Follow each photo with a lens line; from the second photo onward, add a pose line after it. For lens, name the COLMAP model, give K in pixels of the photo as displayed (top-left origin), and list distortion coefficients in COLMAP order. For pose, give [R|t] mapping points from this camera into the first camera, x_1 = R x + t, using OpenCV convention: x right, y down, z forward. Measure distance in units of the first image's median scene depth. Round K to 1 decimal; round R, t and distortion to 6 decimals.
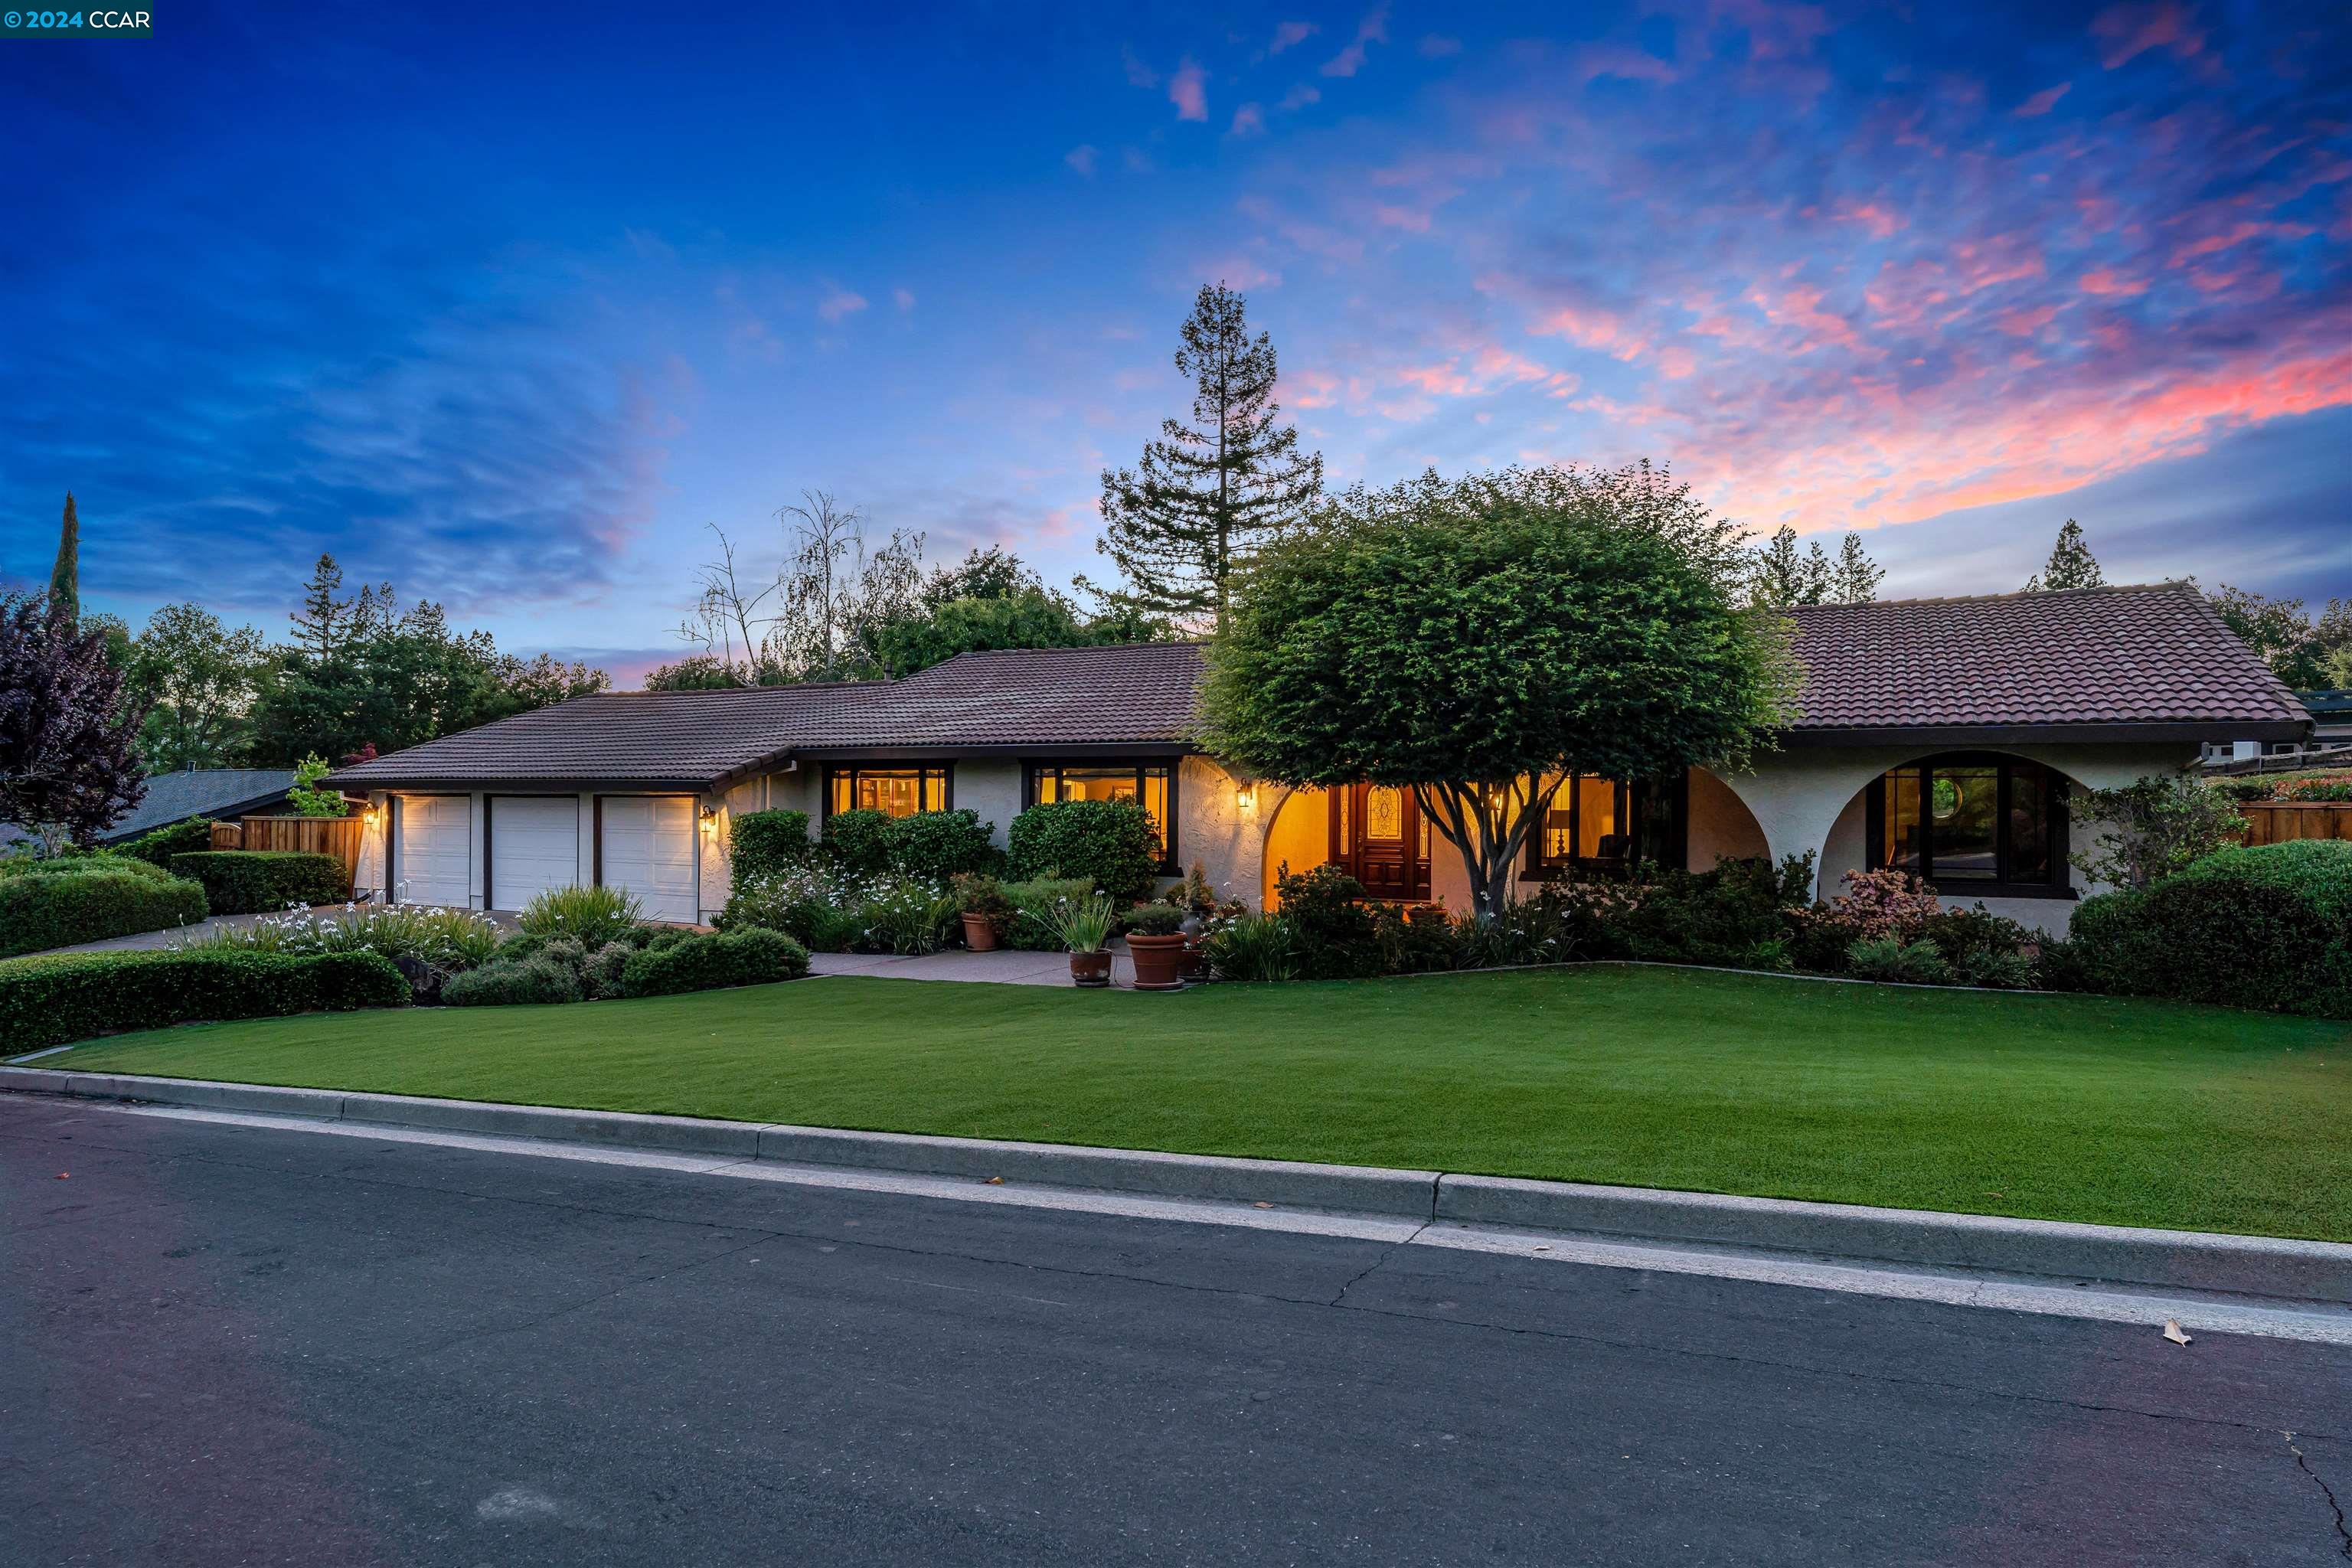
lens RADIAL K [[1322.3, 0, 1160.9], [0, 1322.3, 814.9], [0, 0, 1]] dist [0.000506, -0.000401]
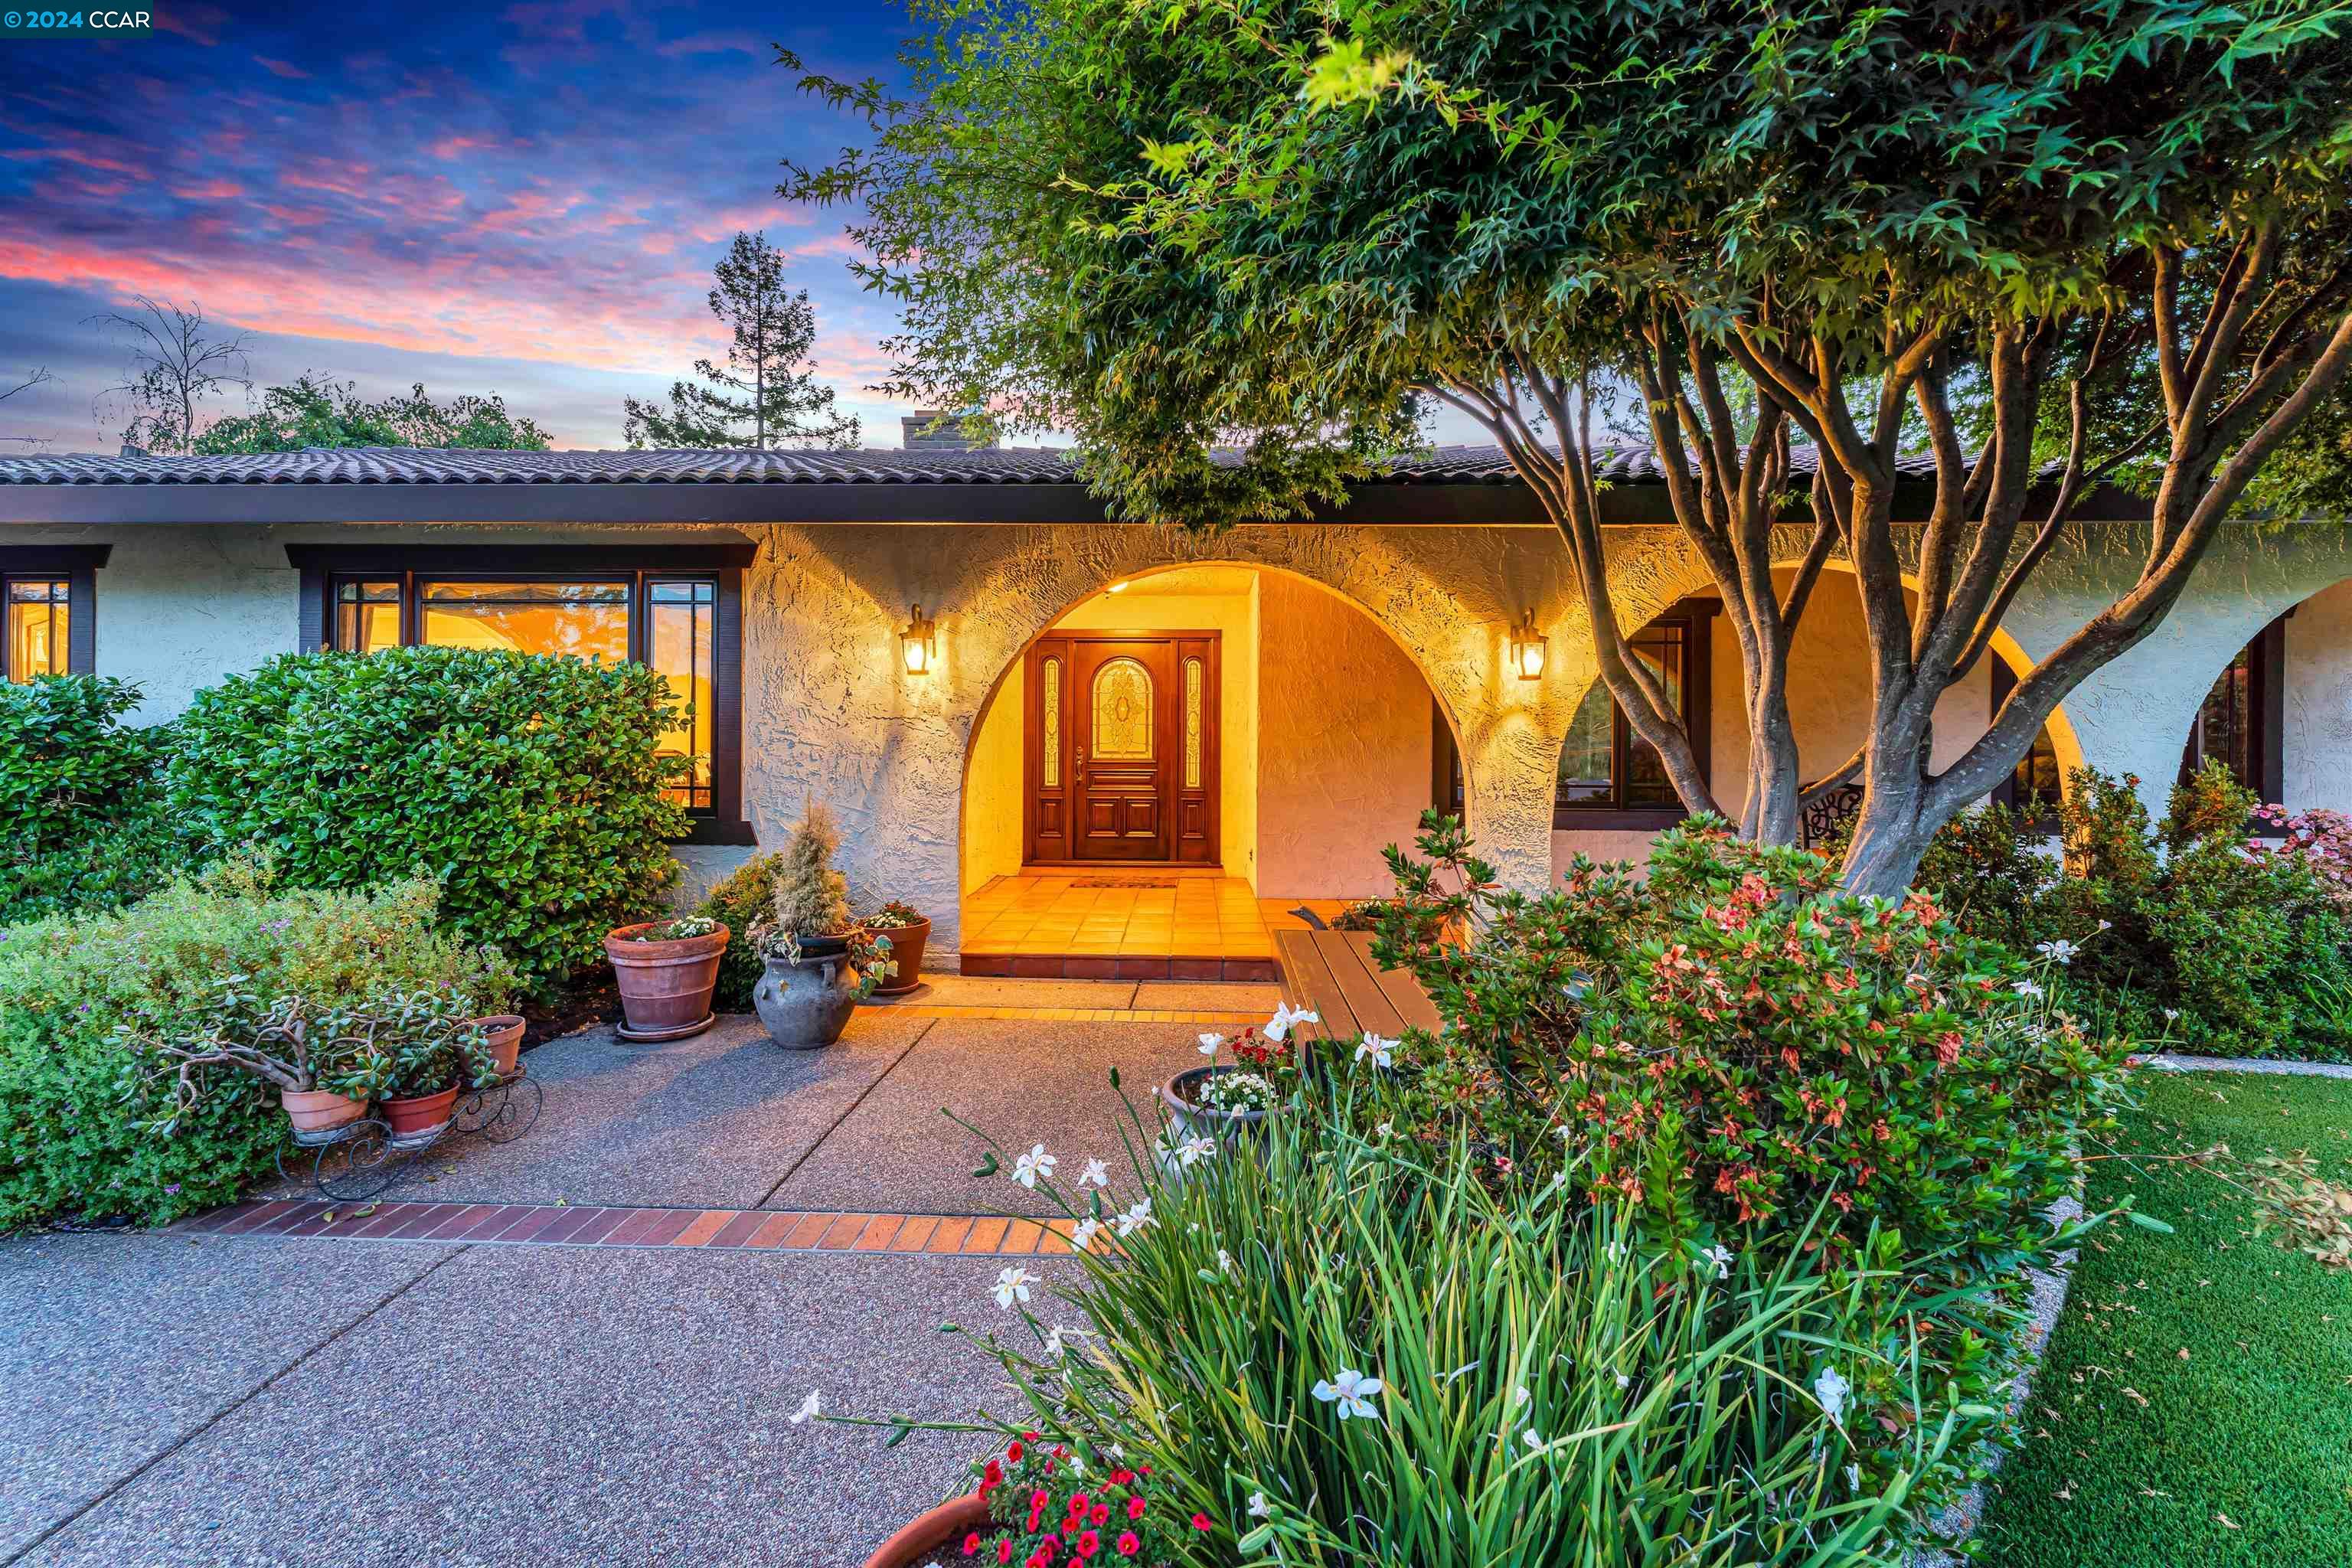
lens RADIAL K [[962.8, 0, 1169.2], [0, 962.8, 756.9], [0, 0, 1]] dist [0.001064, -0.000112]
pose [[0.896704, -0.002094, 0.442627, -0.000278], [0.002555, 0.999997, -0.000444, 0.019294], [-0.442624, 0.001529, 0.896706, 0.659391]]
